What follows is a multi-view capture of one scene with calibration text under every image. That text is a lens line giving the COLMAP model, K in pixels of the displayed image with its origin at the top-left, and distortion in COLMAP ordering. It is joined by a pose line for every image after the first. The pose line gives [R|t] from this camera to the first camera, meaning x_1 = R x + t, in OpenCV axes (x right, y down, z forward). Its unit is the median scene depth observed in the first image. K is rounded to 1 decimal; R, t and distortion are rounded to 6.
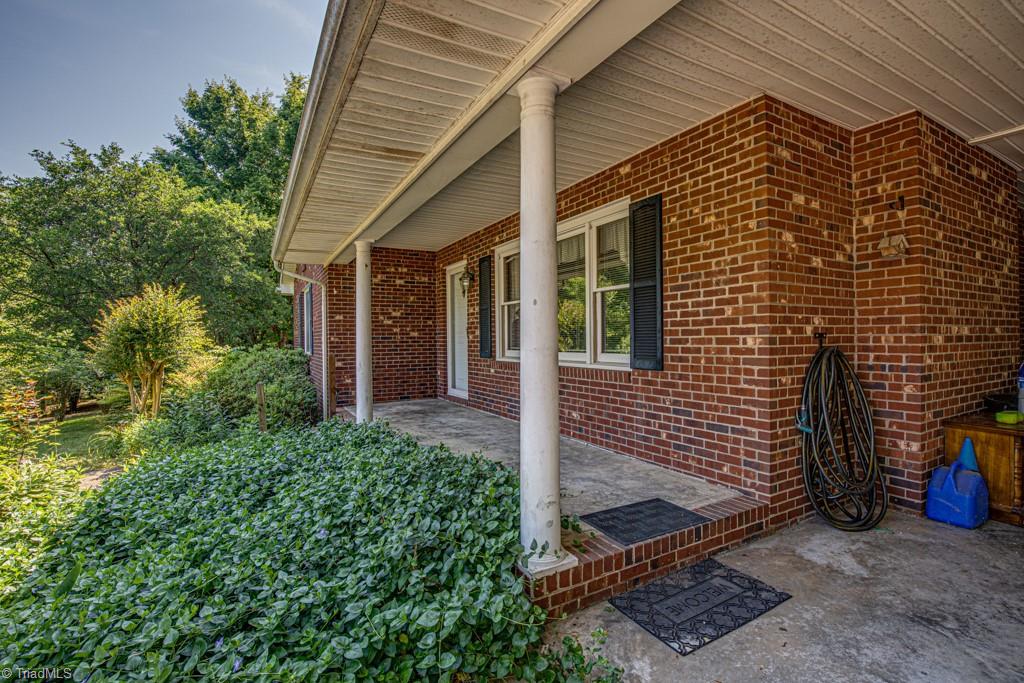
lens RADIAL K [[468.8, 0, 518.0], [0, 468.8, 339.1], [0, 0, 1]] dist [-0.017426, 0.000111]
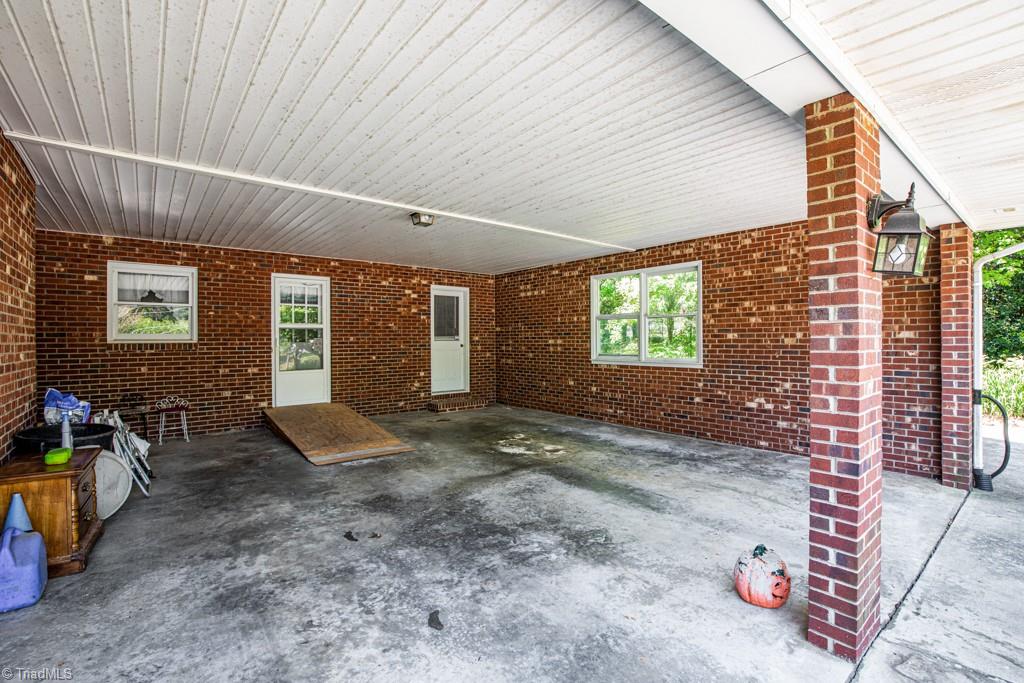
lens RADIAL K [[466.0, 0, 511.9], [0, 466.0, 340.2], [0, 0, 1]] dist [-0.019346, 0.000529]
pose [[-0.162777, 0.010154, 0.986611, 0.025773], [0.005359, 0.999941, -0.009407, -0.039768], [-0.986648, 0.003756, -0.162822, 0.223898]]
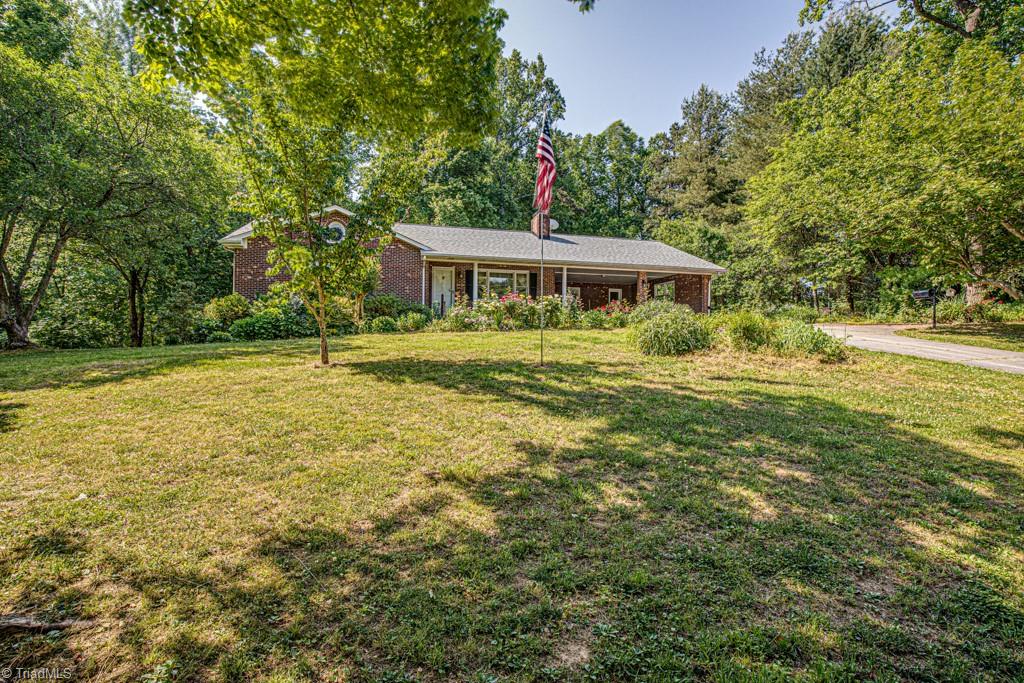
lens RADIAL K [[467.2, 0, 506.4], [0, 467.2, 336.3], [0, 0, 1]] dist [-0.028901, 0.001794]
pose [[0.279271, 0.019472, 0.960015, -5.446241], [-0.012774, 0.999781, -0.016563, 0.595284], [-0.960127, -0.007638, 0.279459, -0.290288]]
